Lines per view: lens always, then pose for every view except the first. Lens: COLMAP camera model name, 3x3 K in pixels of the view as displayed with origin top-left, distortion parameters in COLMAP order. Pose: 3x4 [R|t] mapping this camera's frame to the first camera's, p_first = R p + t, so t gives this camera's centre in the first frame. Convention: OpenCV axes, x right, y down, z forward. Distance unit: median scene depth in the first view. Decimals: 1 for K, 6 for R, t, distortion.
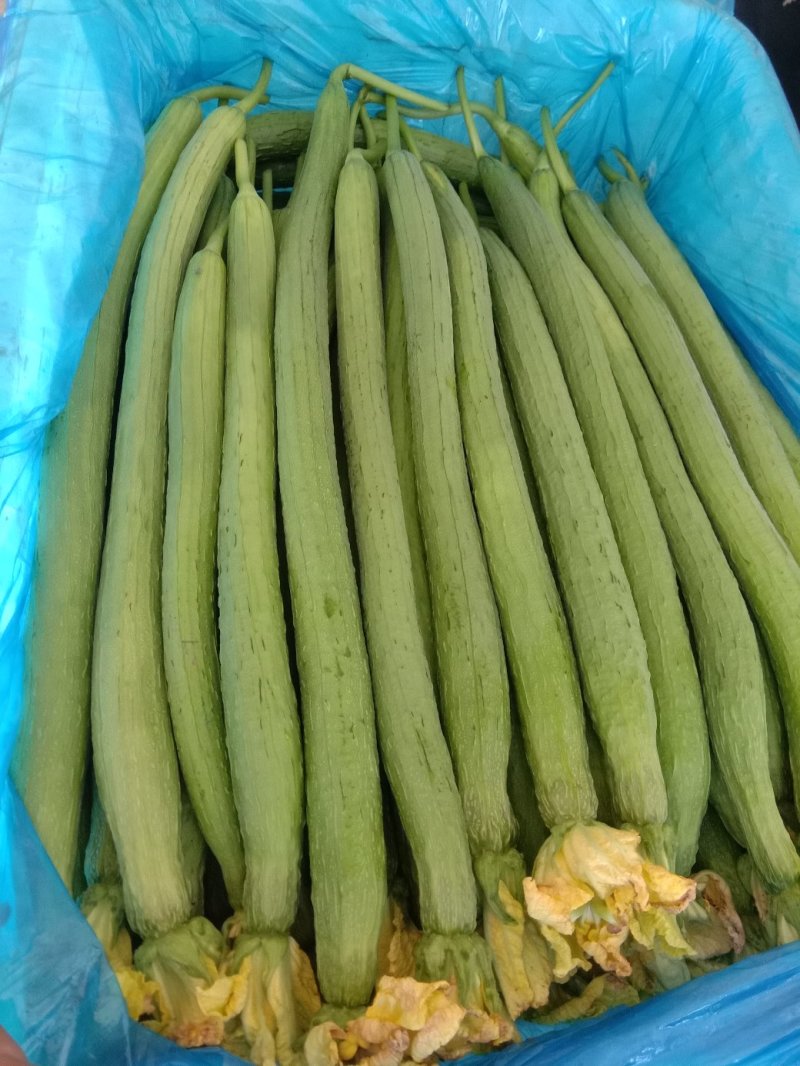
lens RADIAL K [[839.8, 0, 395.4], [0, 839.8, 529.0], [0, 0, 1]] dist [0.071884, -0.144499]
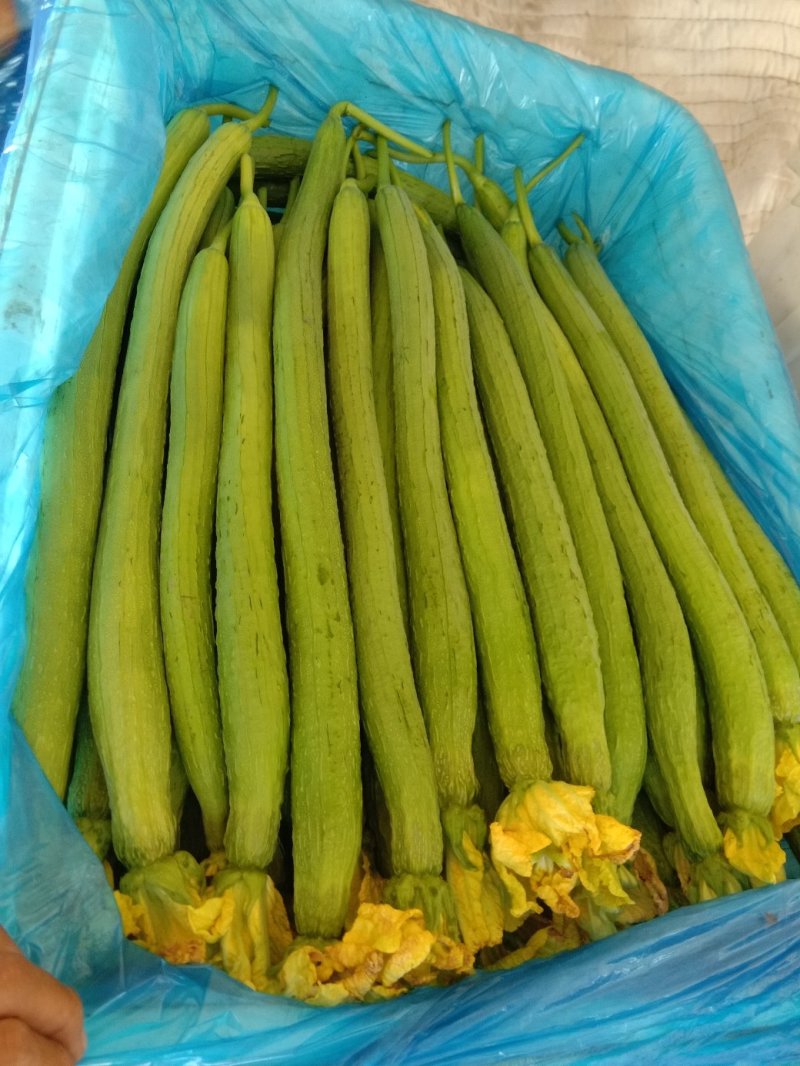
lens RADIAL K [[839.8, 0, 395.4], [0, 839.8, 529.0], [0, 0, 1]] dist [0.071884, -0.144499]
pose [[0.989327, 0.090788, 0.113972, -0.107457], [-0.084127, 0.994526, -0.061966, 0.086683], [-0.118974, 0.051716, 0.991550, -0.083627]]
